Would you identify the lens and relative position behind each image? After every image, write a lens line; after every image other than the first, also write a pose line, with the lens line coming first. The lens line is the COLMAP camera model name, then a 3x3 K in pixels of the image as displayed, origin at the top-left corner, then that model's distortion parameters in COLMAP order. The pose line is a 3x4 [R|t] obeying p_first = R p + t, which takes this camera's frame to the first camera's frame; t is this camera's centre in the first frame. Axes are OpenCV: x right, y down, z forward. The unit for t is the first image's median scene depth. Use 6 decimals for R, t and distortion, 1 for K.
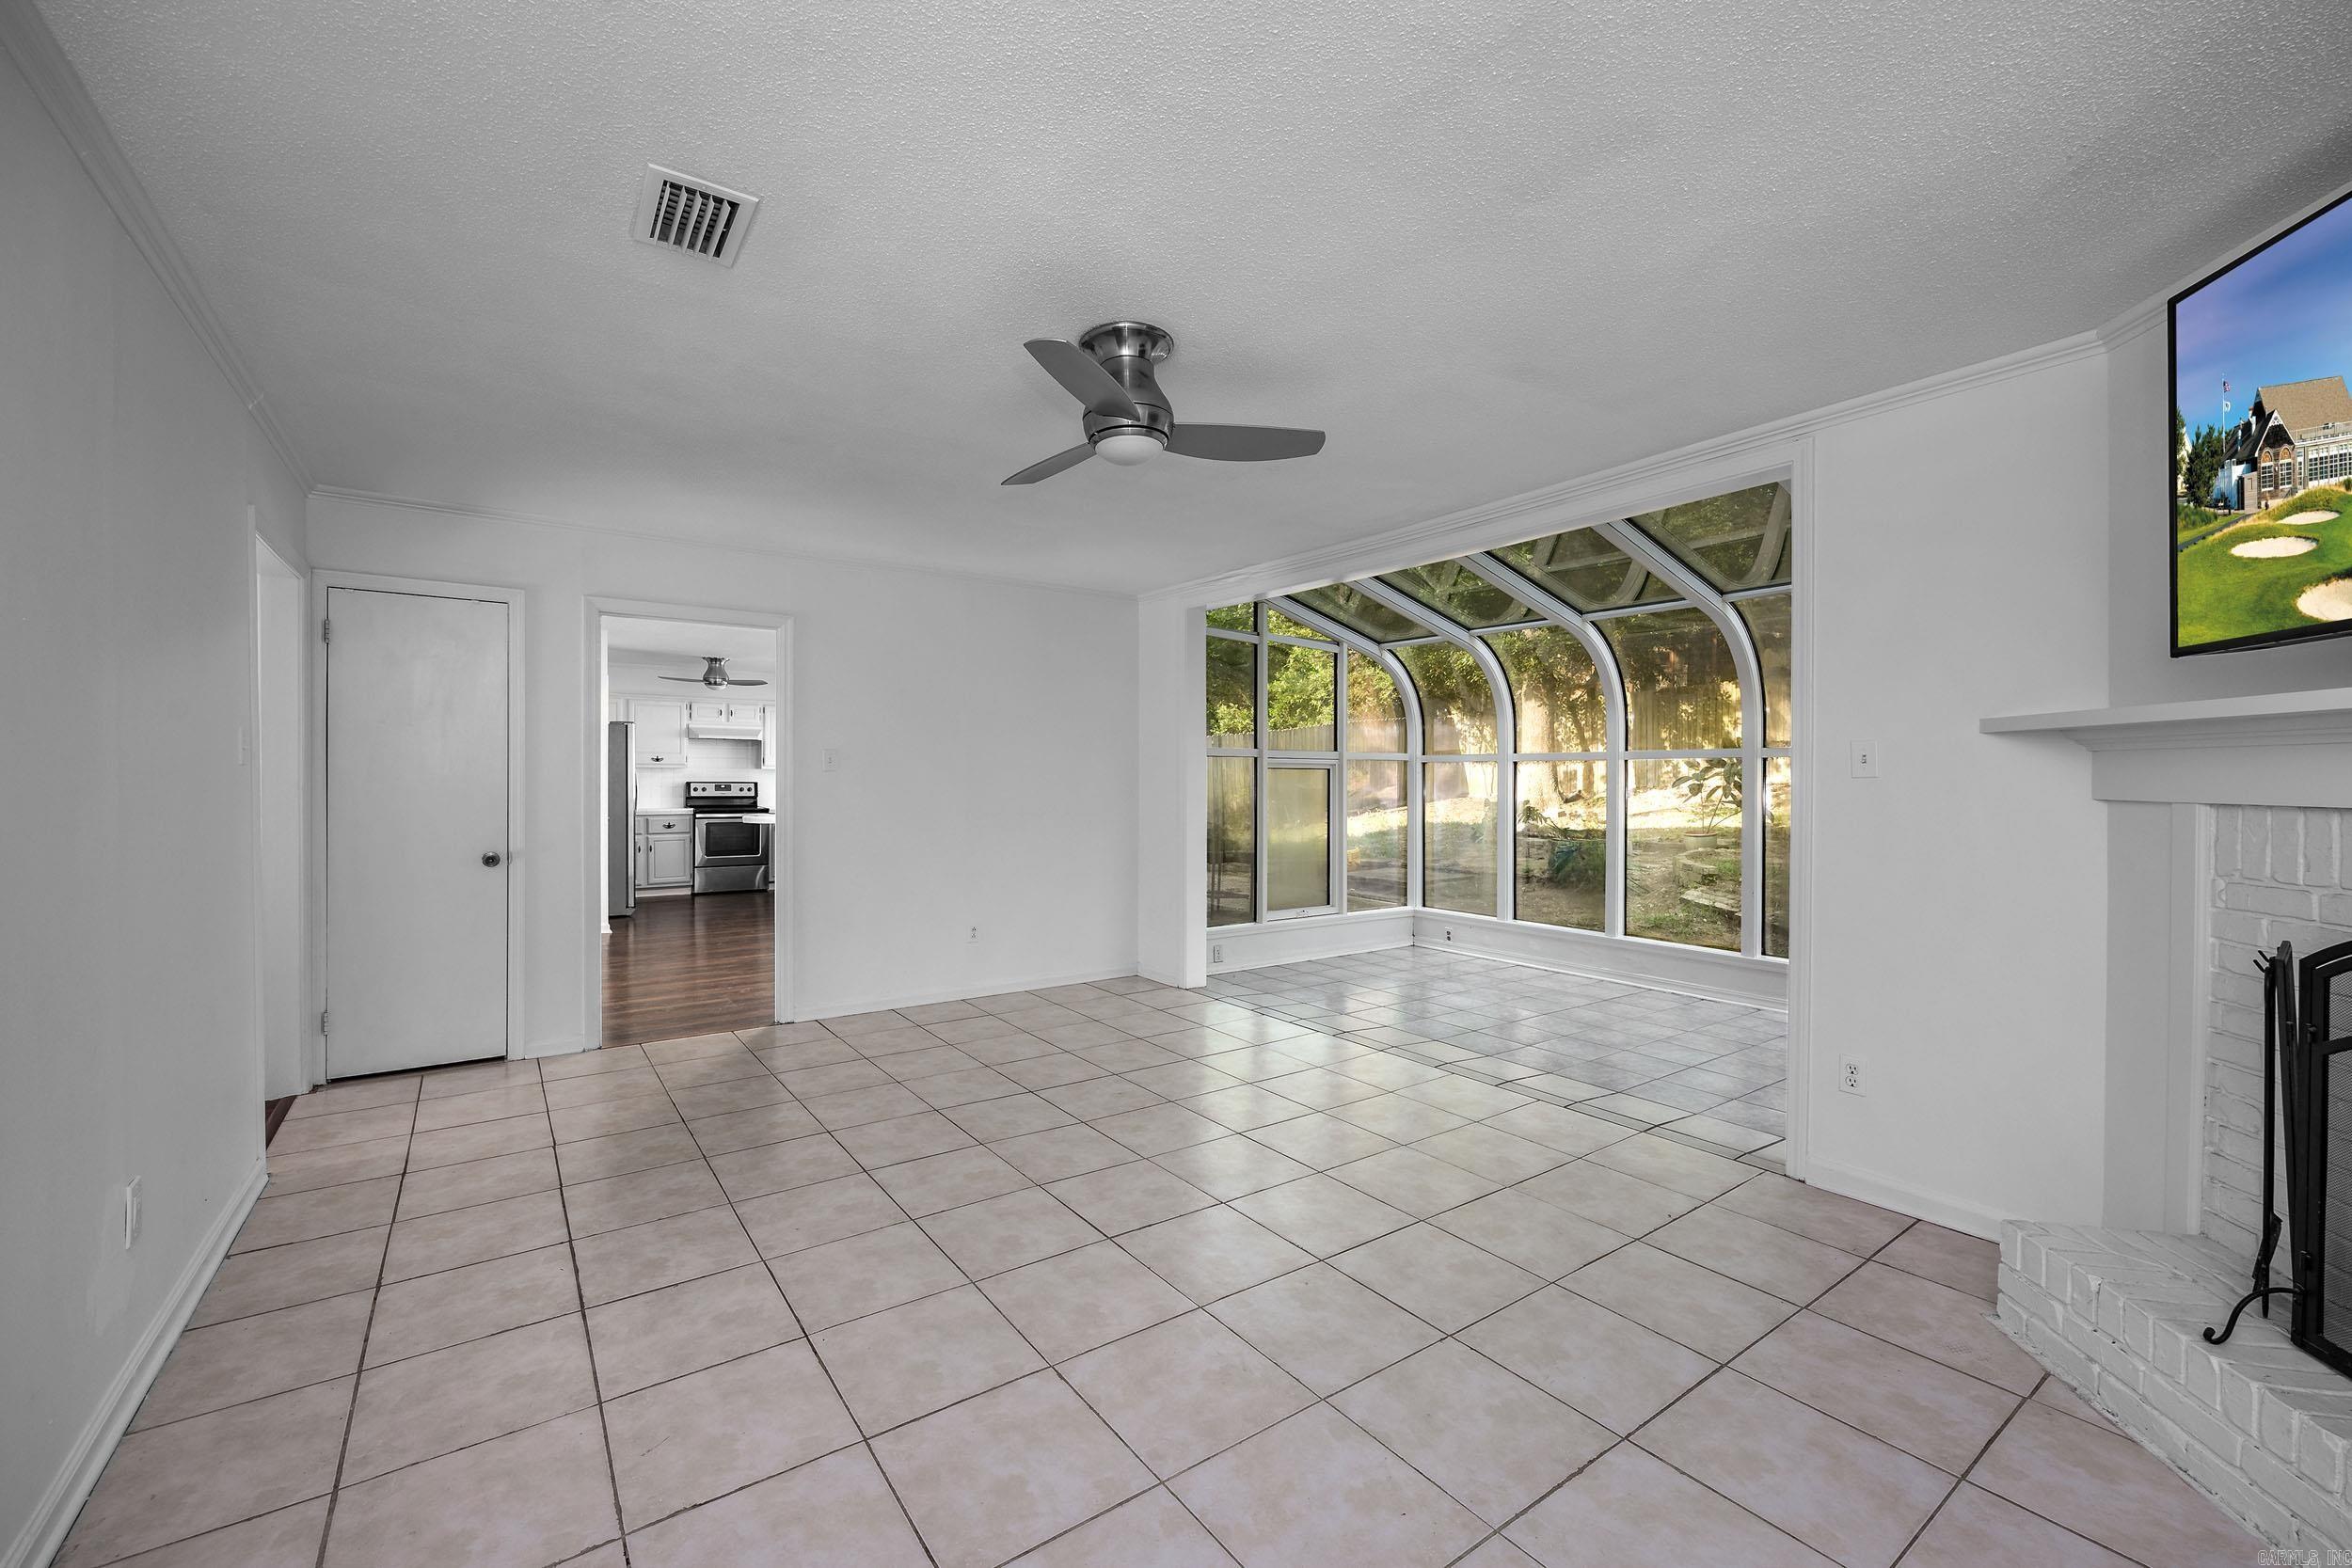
lens RADIAL K [[970.7, 0, 1172.7], [0, 970.7, 775.6], [0, 0, 1]] dist [-0.003482, -0.001060]
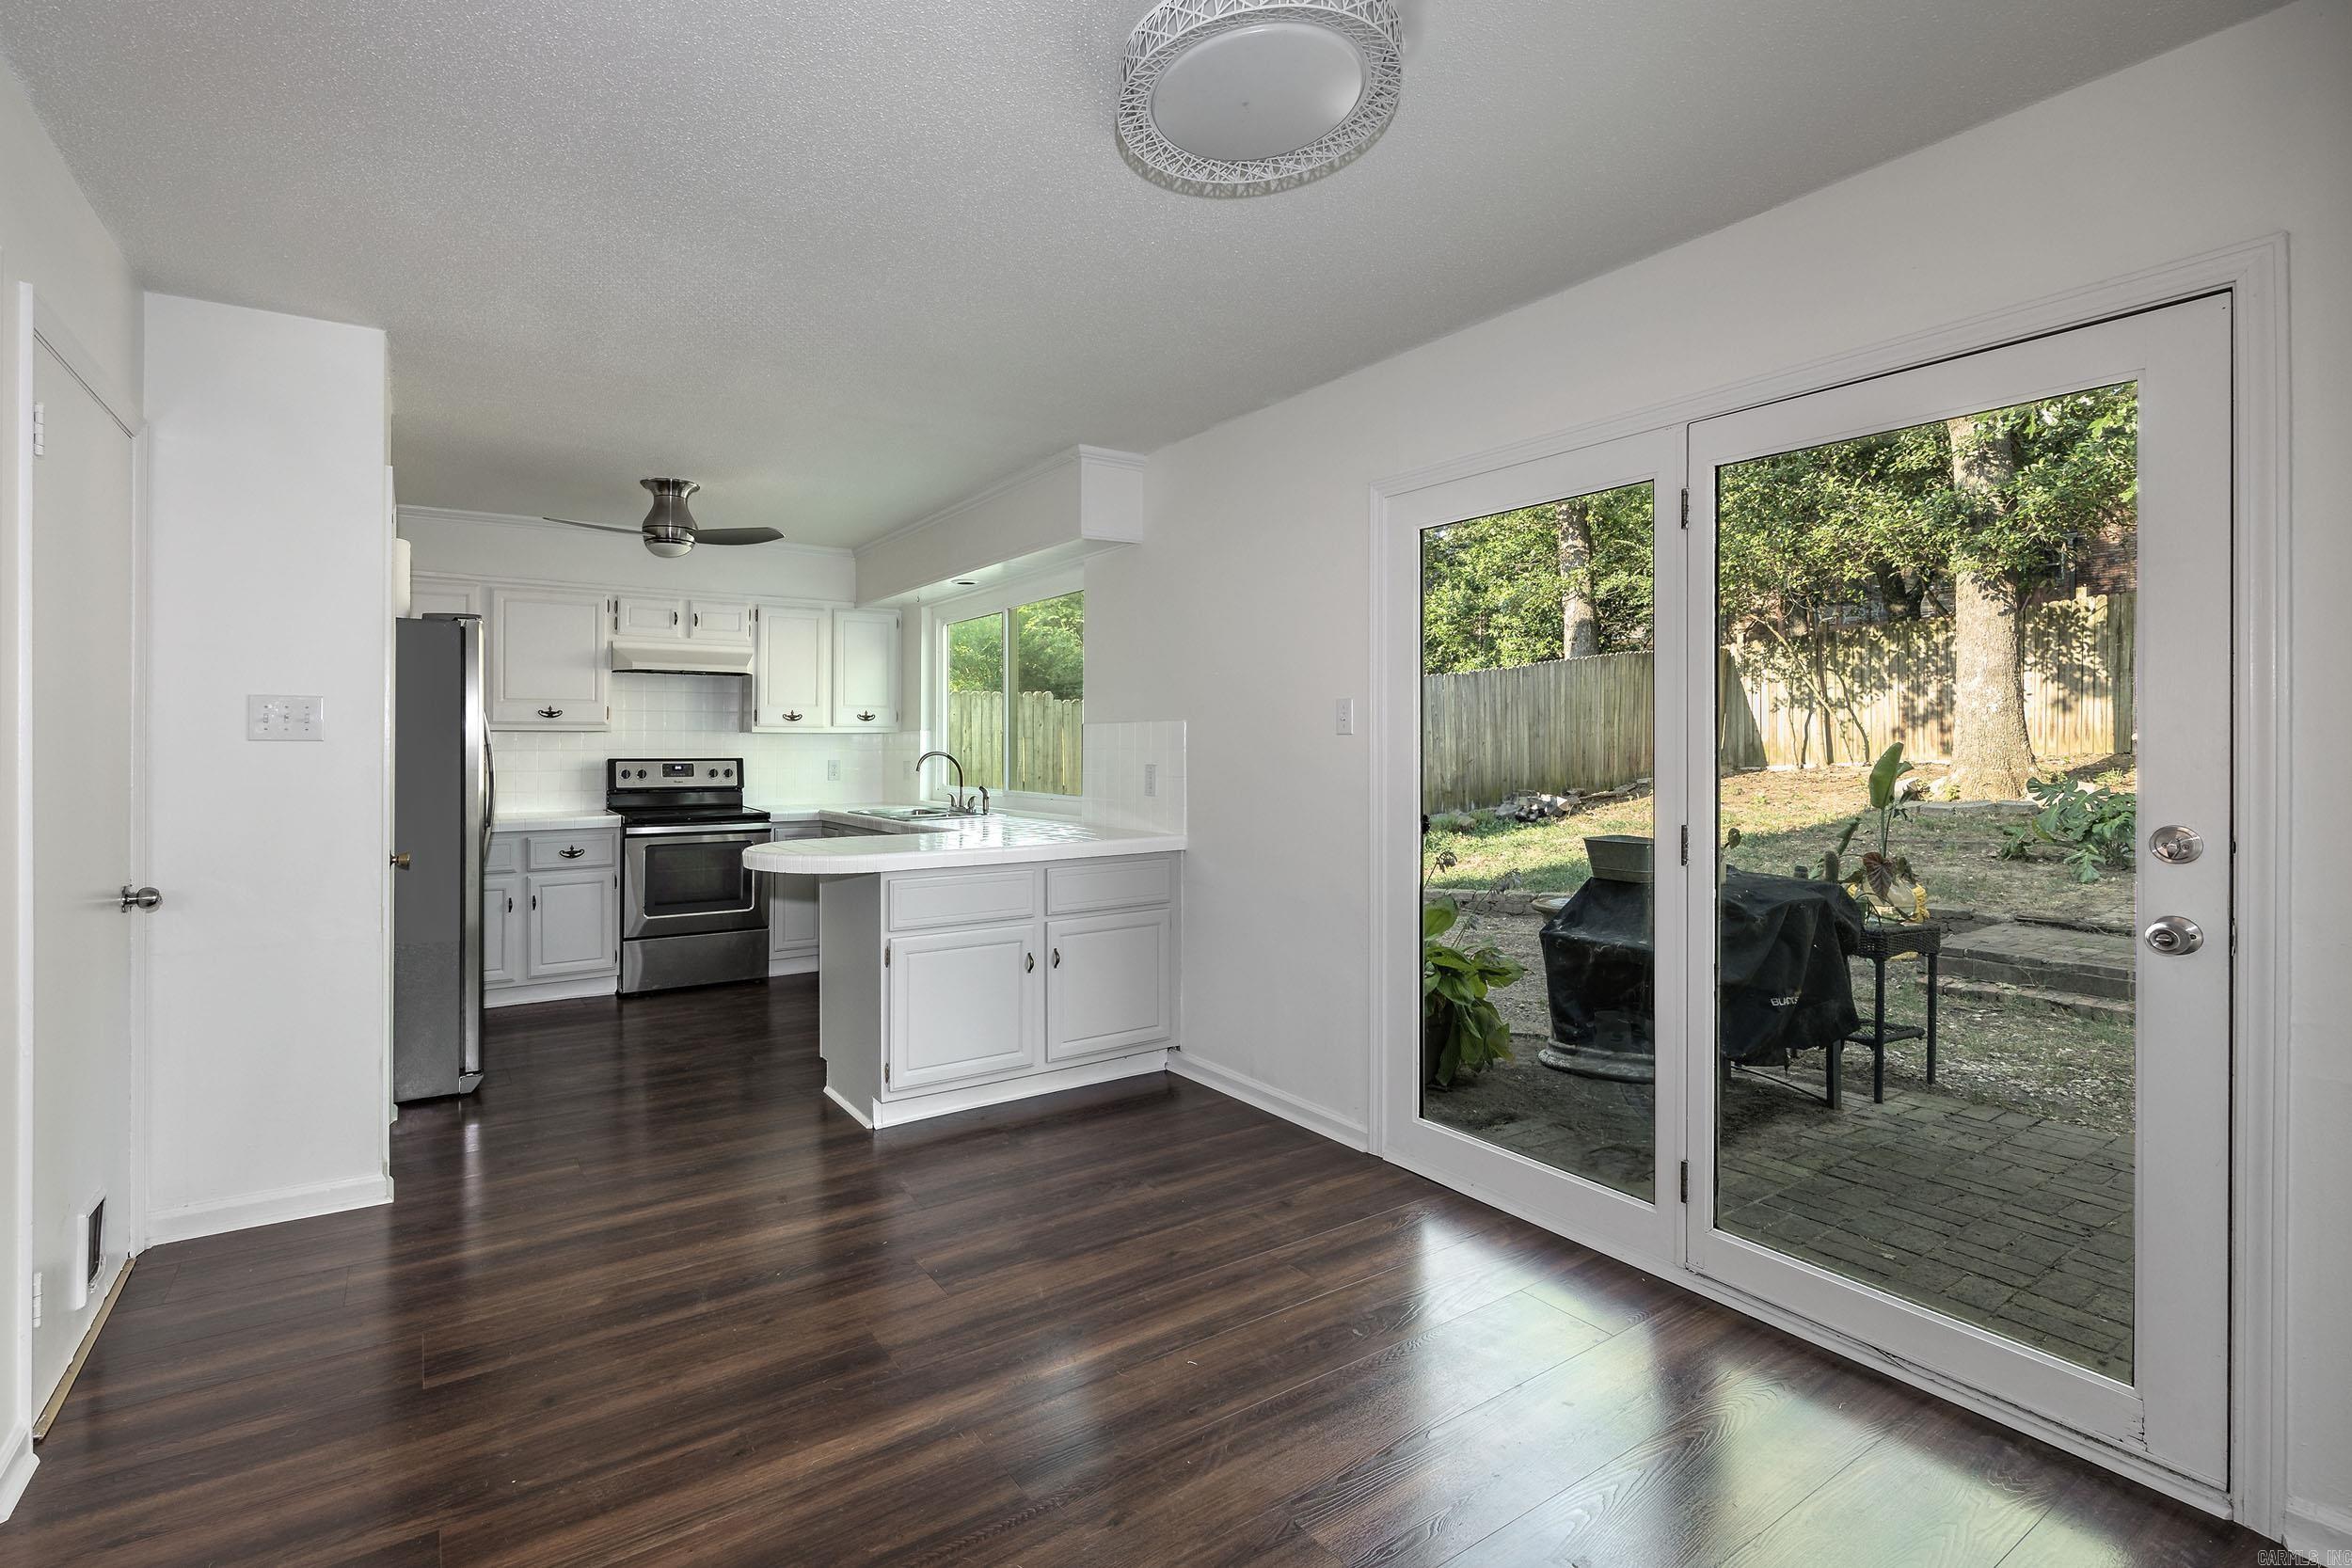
lens RADIAL K [[1034.9, 0, 1028.0], [0, 1034.9, 736.9], [0, 0, 1]] dist [-0.002754, 0.000156]
pose [[0.996543, -0.009315, -0.082559, -0.247541], [0.008401, 0.999900, -0.011412, 0.002751], [0.082657, 0.010679, 0.996521, 0.498419]]
